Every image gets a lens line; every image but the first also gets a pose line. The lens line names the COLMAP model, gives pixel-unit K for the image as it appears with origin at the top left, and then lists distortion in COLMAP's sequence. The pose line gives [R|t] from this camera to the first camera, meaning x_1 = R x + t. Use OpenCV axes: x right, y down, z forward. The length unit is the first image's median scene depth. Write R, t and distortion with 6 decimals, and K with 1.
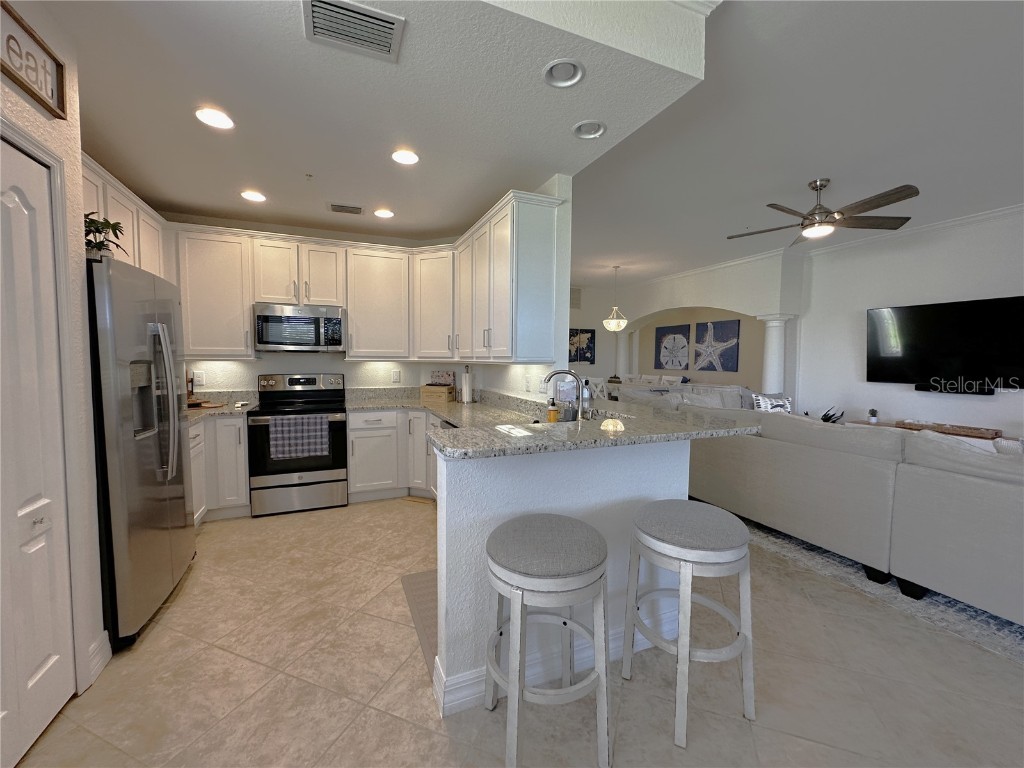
lens RADIAL K [[412.5, 0, 509.4], [0, 412.5, 382.2], [0, 0, 1]] dist [-0.003520, 0.000718]
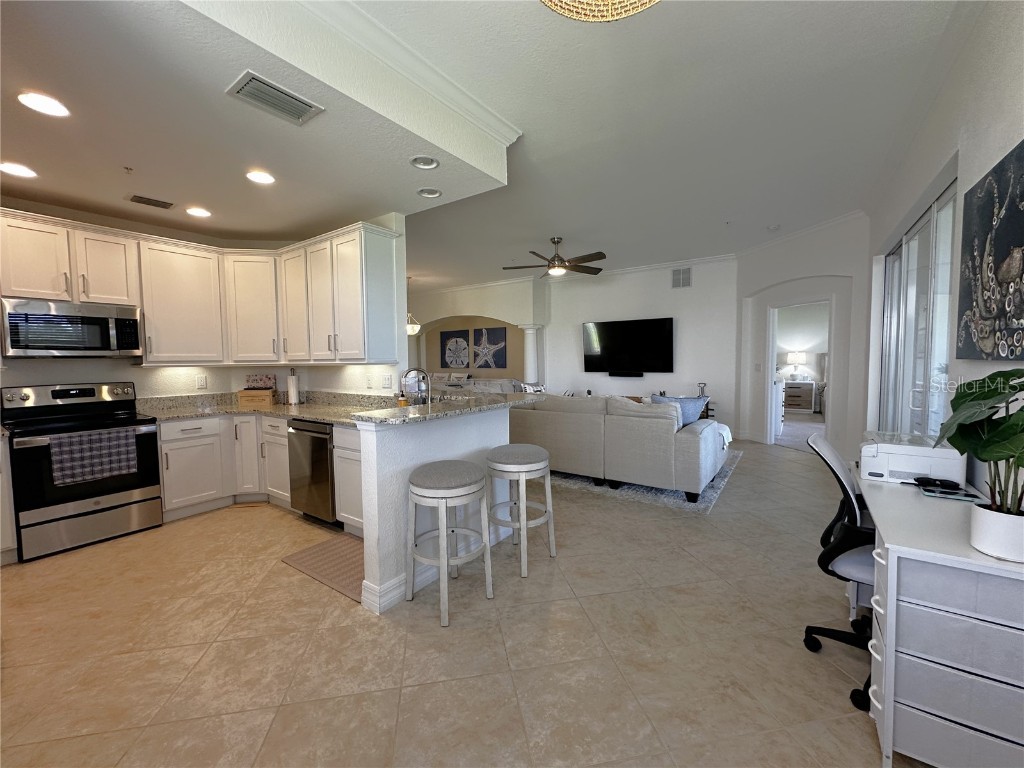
lens RADIAL K [[412.5, 0, 513.7], [0, 412.5, 382.5], [0, 0, 1]] dist [-0.003520, 0.000718]
pose [[0.848067, -0.047285, 0.527775, -0.208909], [0.048536, 0.998755, 0.011492, 0.011760], [-0.527662, 0.015870, 0.849306, -0.197516]]
